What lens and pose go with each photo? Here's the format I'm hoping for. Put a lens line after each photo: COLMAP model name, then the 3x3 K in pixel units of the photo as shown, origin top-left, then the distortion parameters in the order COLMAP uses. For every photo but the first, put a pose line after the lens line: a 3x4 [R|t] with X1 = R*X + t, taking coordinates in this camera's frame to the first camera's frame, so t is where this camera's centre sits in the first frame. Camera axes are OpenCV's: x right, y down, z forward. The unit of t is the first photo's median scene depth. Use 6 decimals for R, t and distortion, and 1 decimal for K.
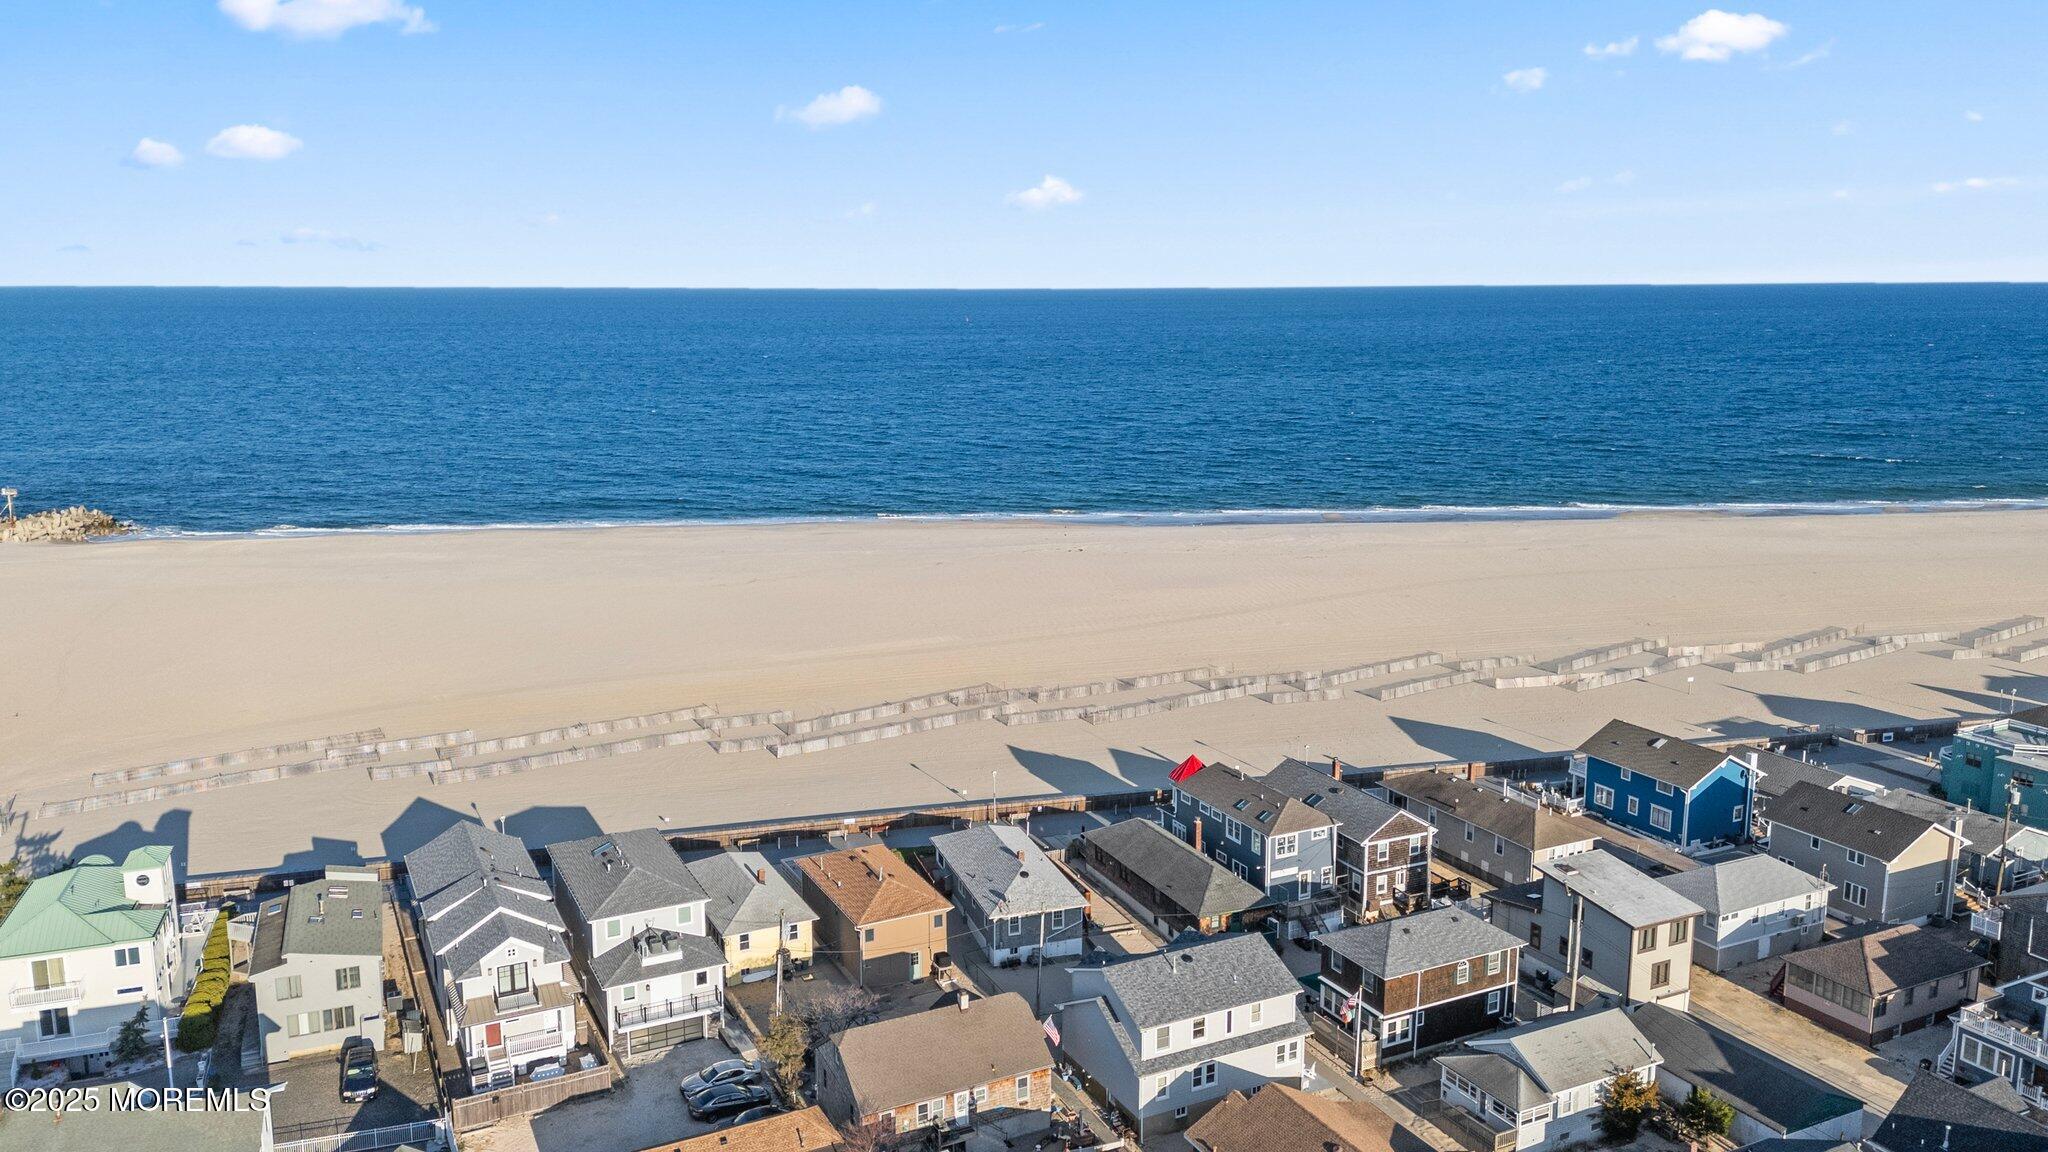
lens RADIAL K [[1529.1, 0, 1024.0], [0, 1529.1, 576.0], [0, 0, 1]] dist [0.009664, 0.001312]
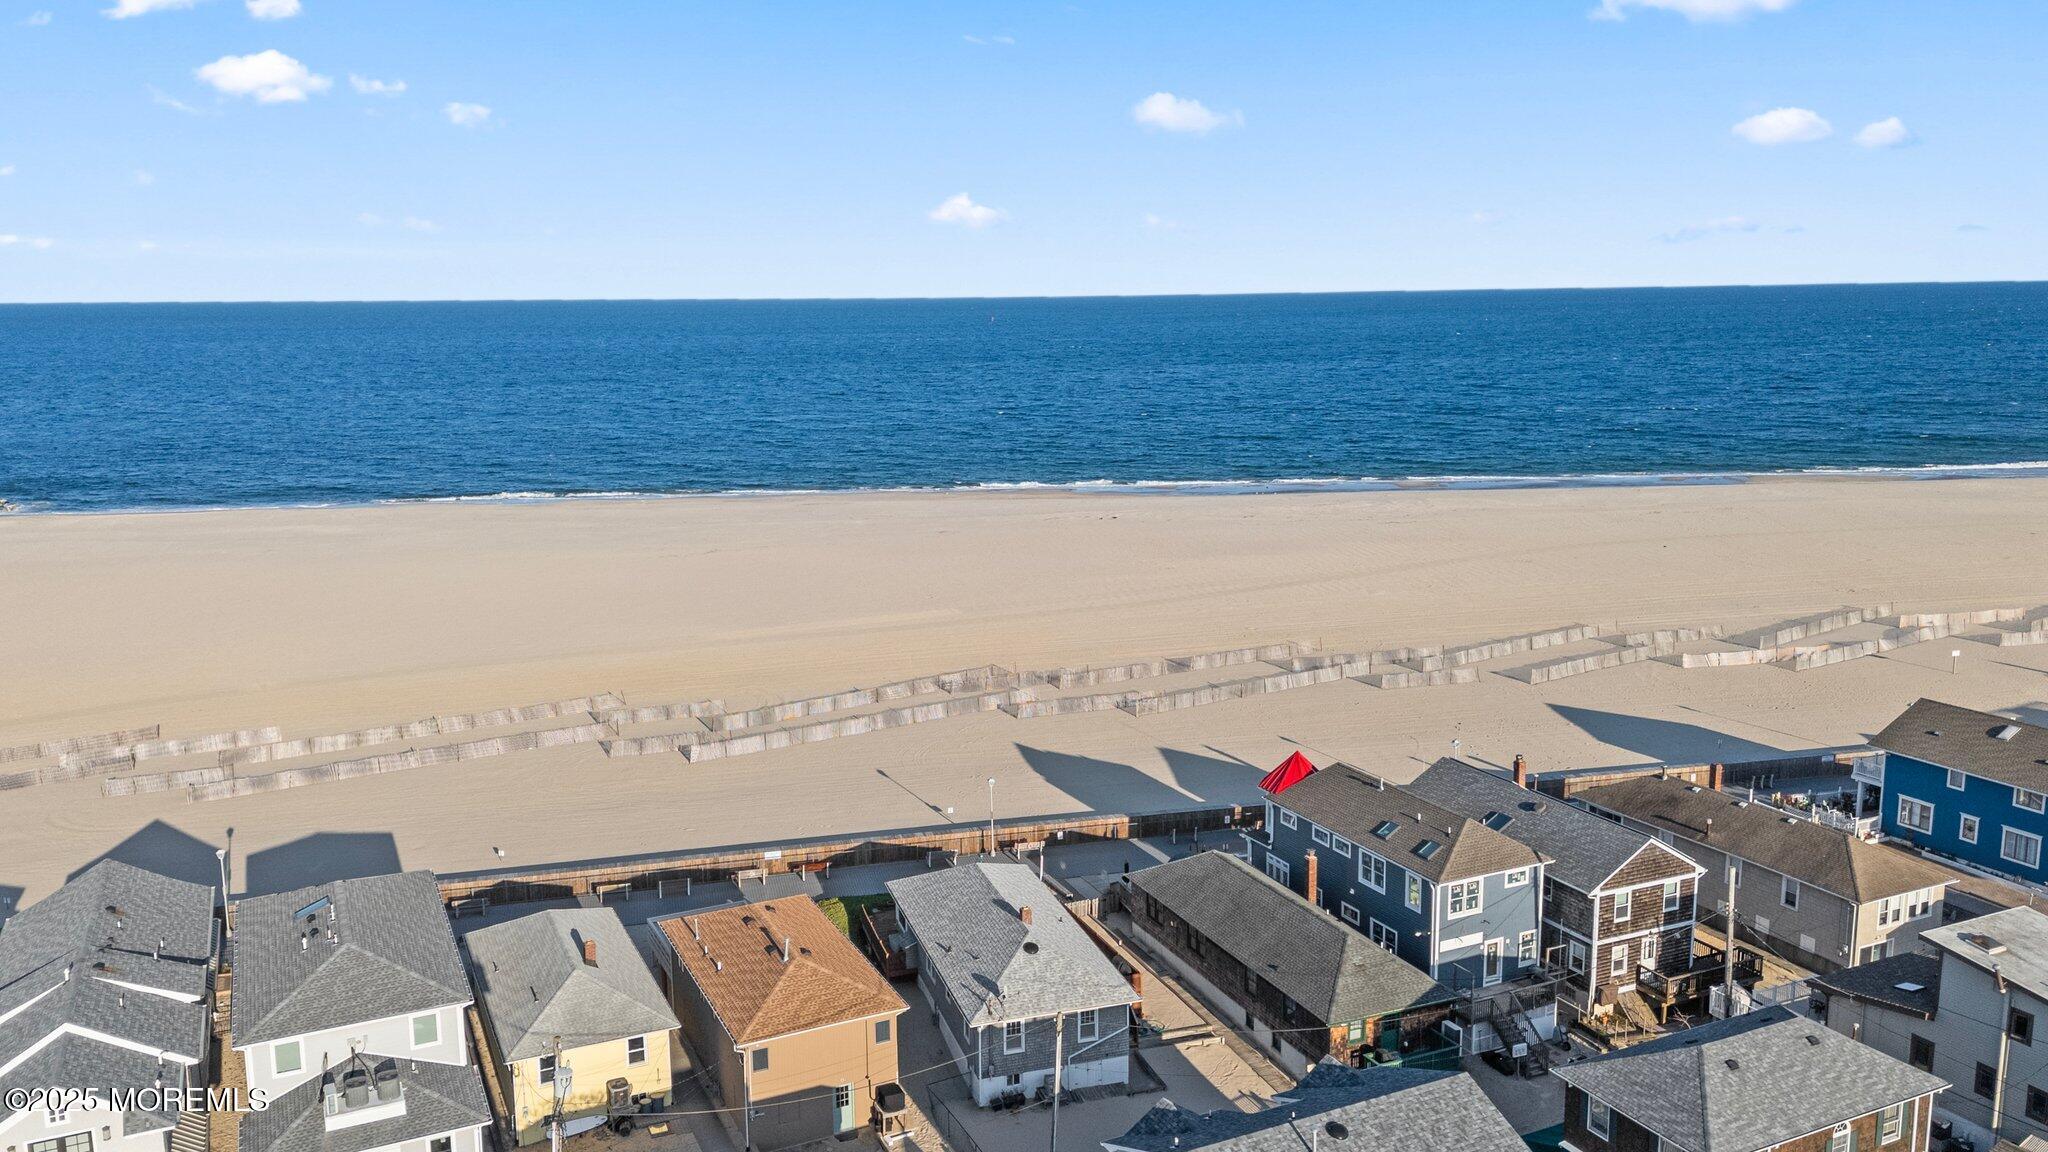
lens RADIAL K [[1570.6, 0, 1024.0], [0, 1570.6, 576.0], [0, 0, 1]] dist [0.006990, -0.000639]
pose [[0.999812, -0.005571, -0.018574, 0.008464], [0.005421, 0.999952, -0.008146, 0.047932], [0.018619, 0.008044, 0.999794, 0.337112]]
